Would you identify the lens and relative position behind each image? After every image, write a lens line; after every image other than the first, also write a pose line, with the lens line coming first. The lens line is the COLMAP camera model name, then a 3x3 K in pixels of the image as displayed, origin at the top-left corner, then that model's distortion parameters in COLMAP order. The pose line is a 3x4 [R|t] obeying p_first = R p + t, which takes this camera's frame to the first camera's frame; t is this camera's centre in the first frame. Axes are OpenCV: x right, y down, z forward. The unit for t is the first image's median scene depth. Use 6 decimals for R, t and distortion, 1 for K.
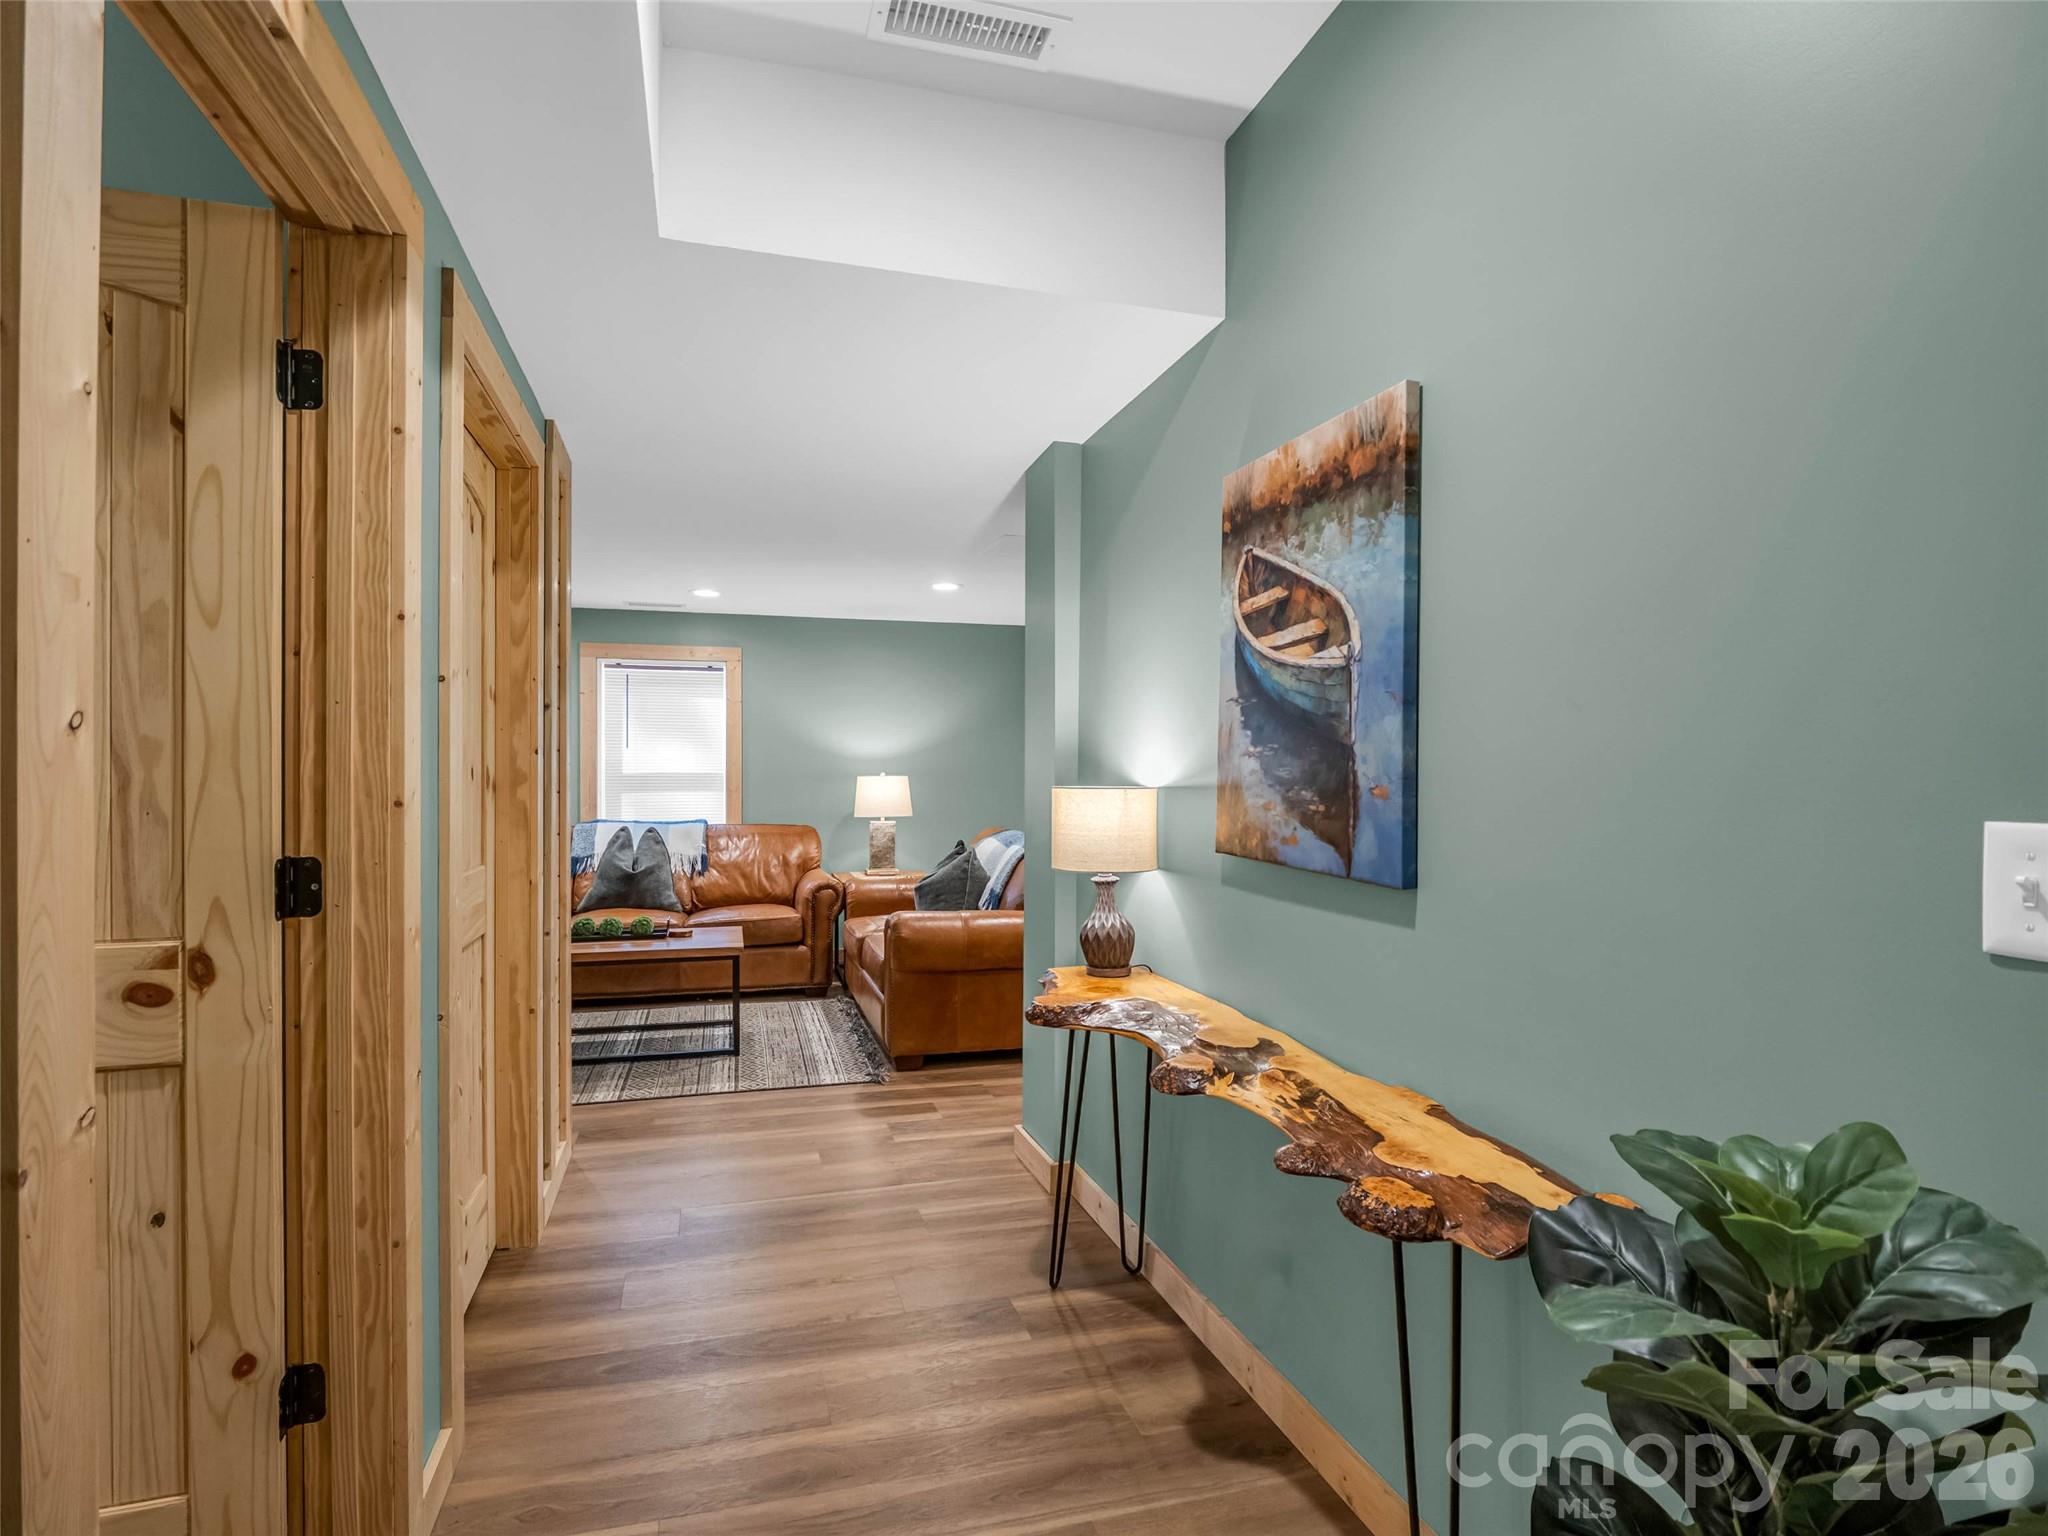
lens RADIAL K [[1001.5, 0, 1002.6], [0, 1001.5, 757.8], [0, 0, 1]] dist [-0.012707, -0.001912]
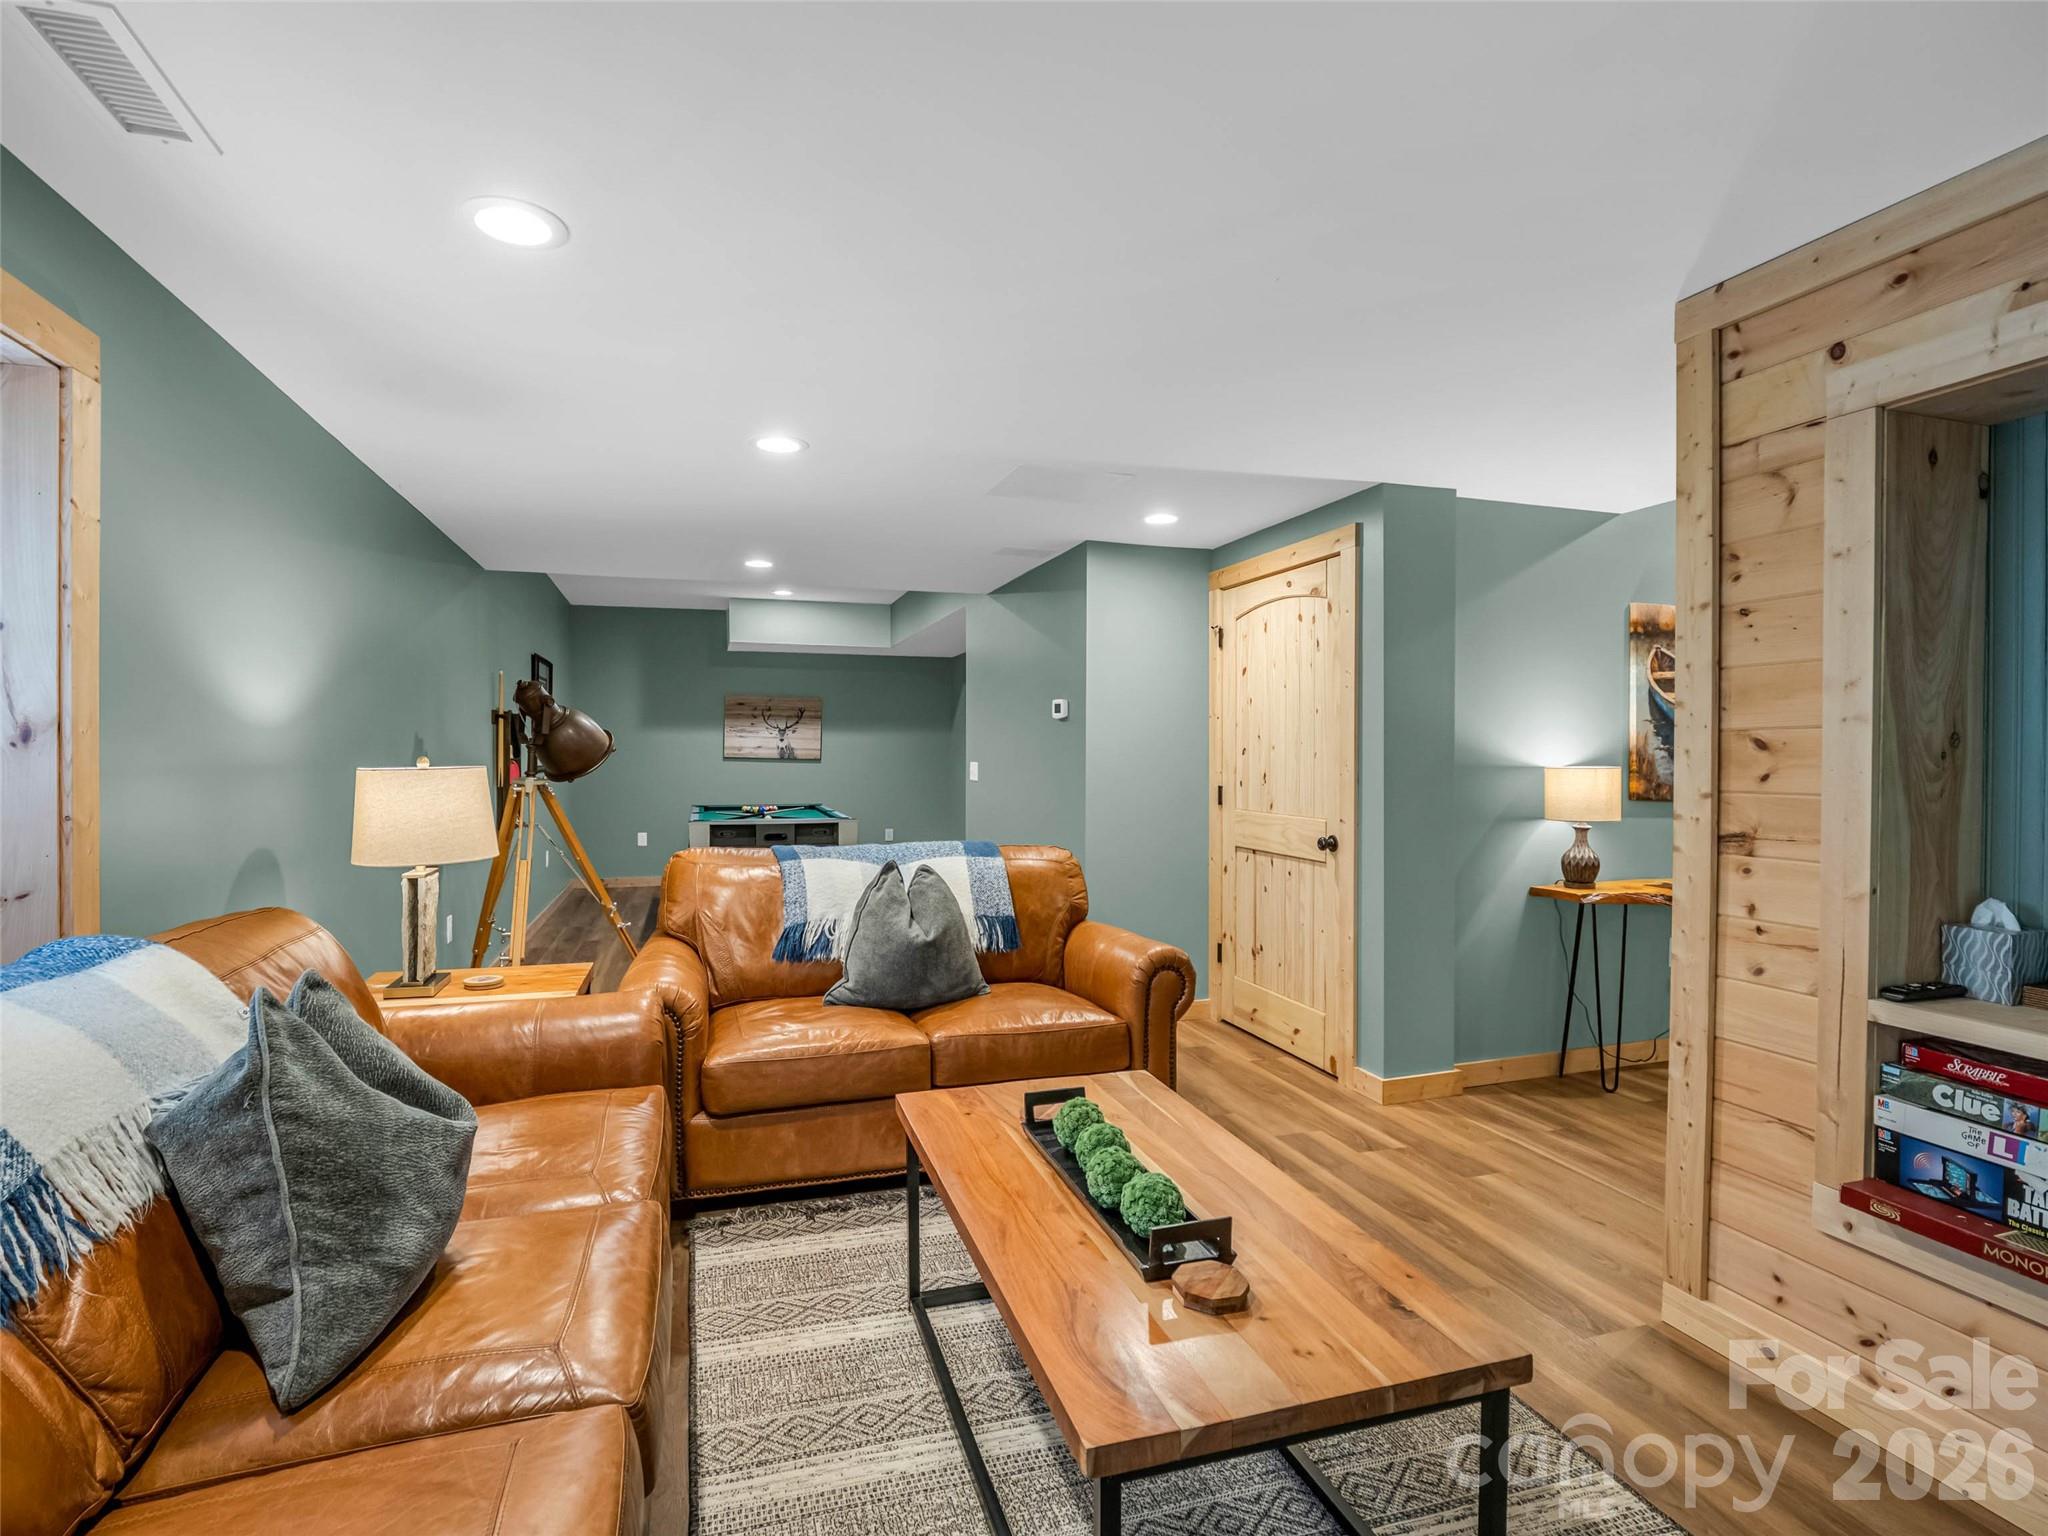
lens RADIAL K [[990.8, 0, 1017.9], [0, 990.8, 766.6], [0, 0, 1]] dist [-0.008108, -0.006601]
pose [[-0.012896, -0.008588, 0.999880, -1.913641], [-0.017249, 0.999816, 0.008365, 0.042298], [-0.999768, -0.017139, -0.013042, 2.562919]]
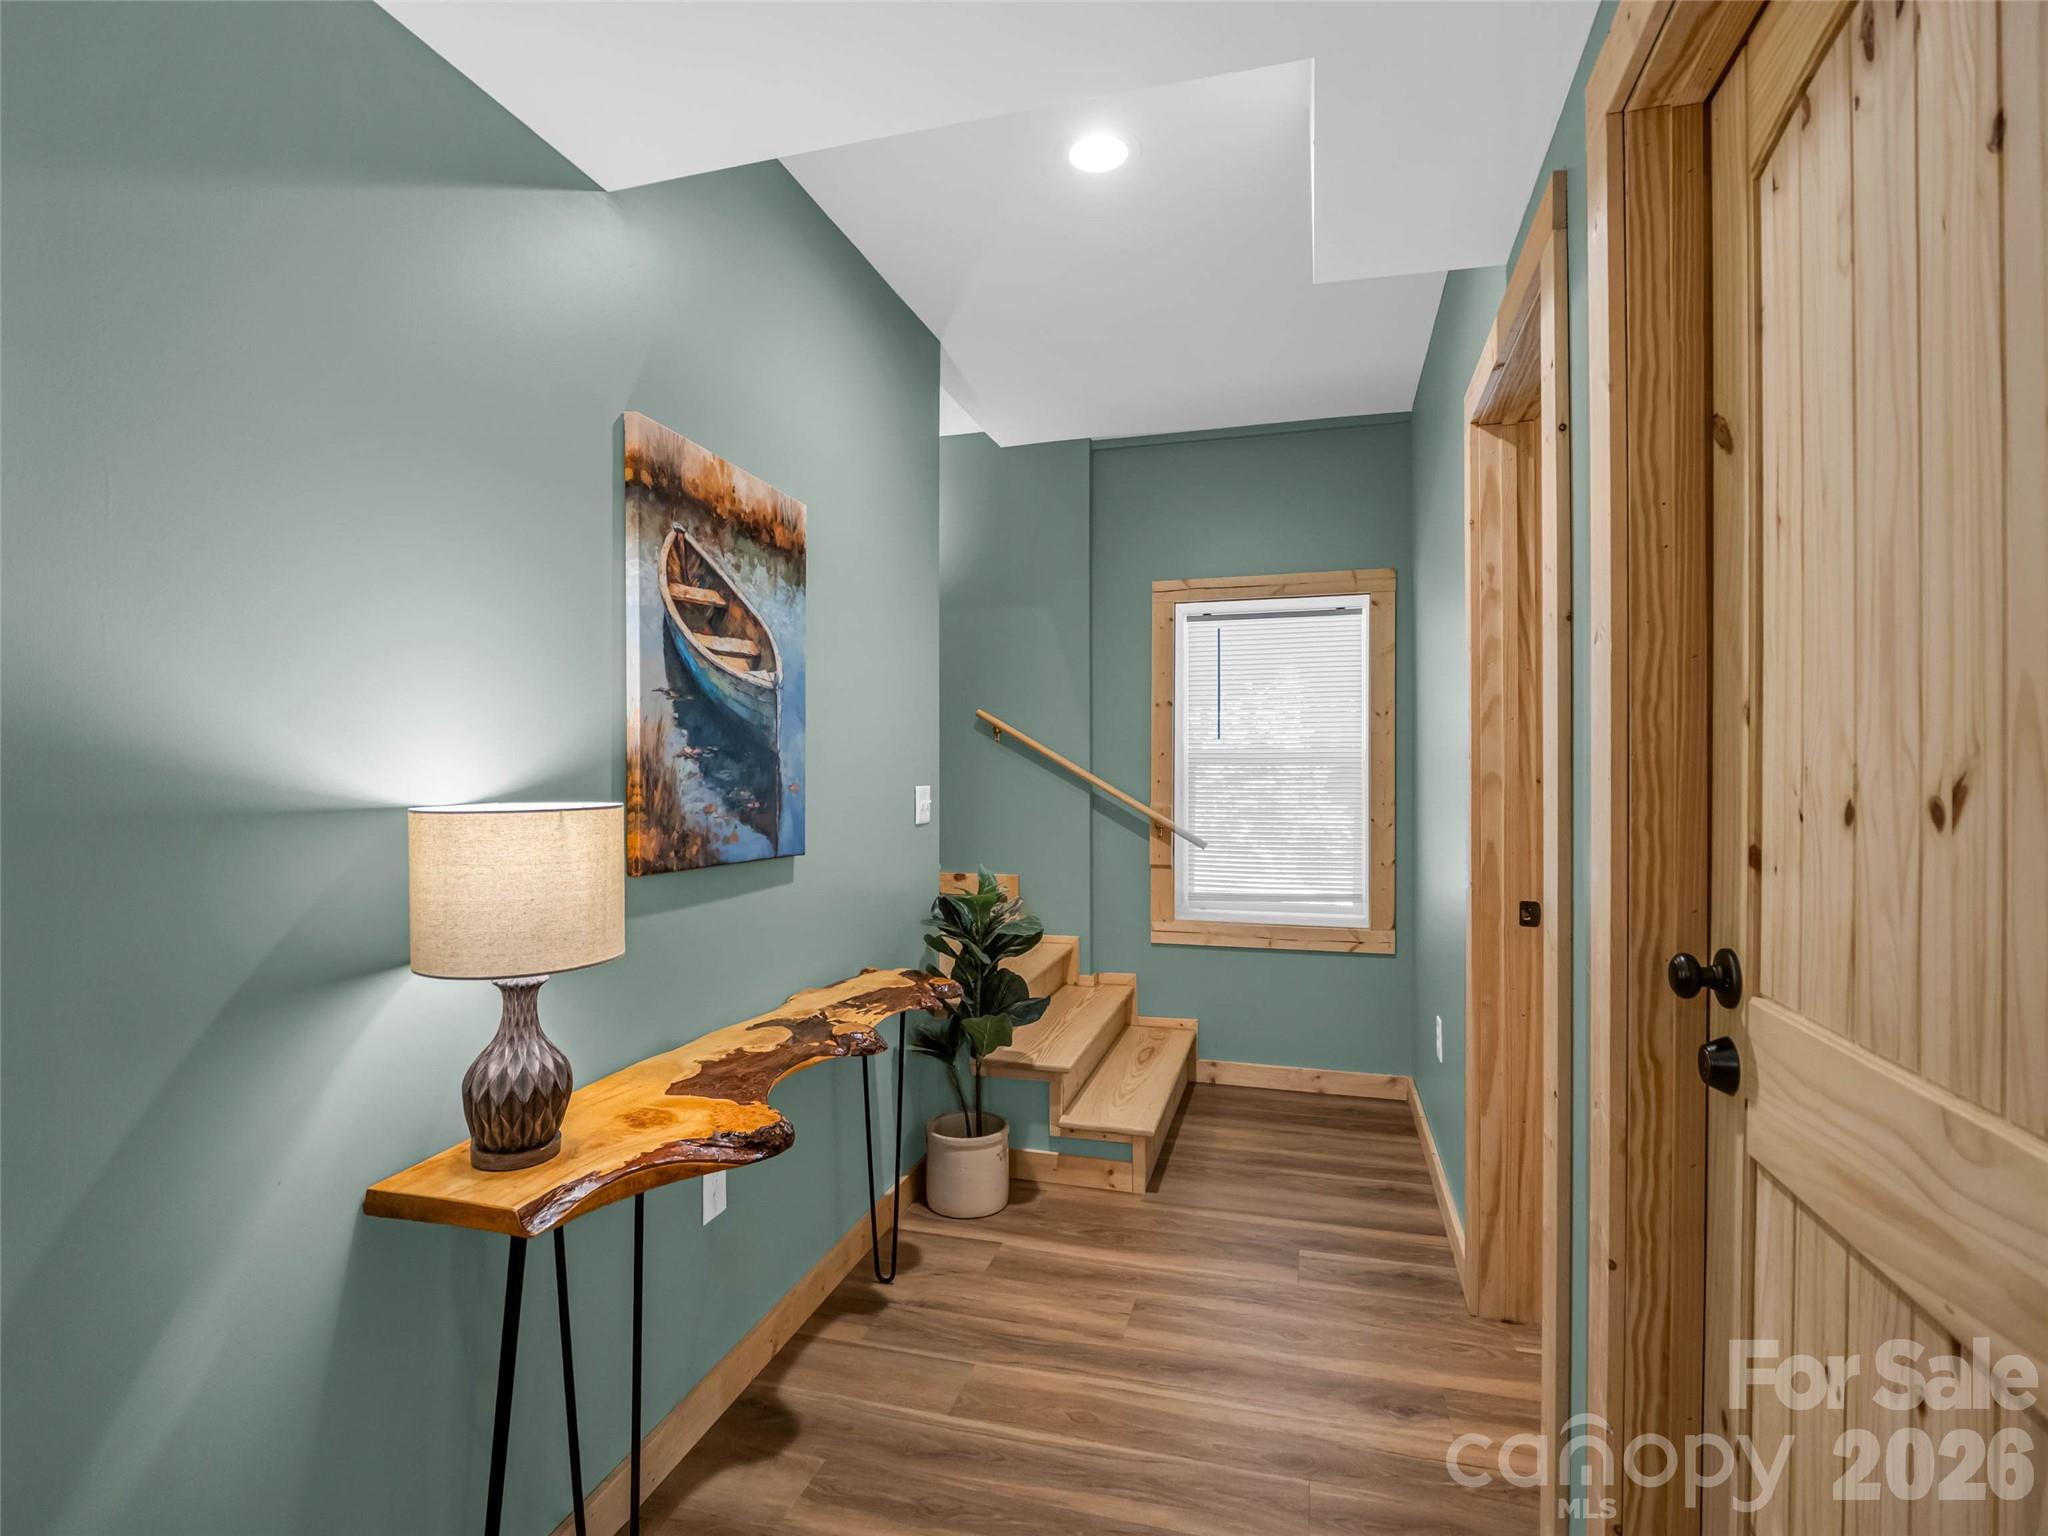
lens RADIAL K [[990.8, 0, 1017.9], [0, 990.8, 766.6], [0, 0, 1]] dist [-0.008108, -0.006601]
pose [[-0.845886, 0.004107, 0.533348, -0.542582], [-0.003563, 0.999905, -0.013350, 0.019305], [-0.533352, -0.013192, -0.845791, 1.764051]]
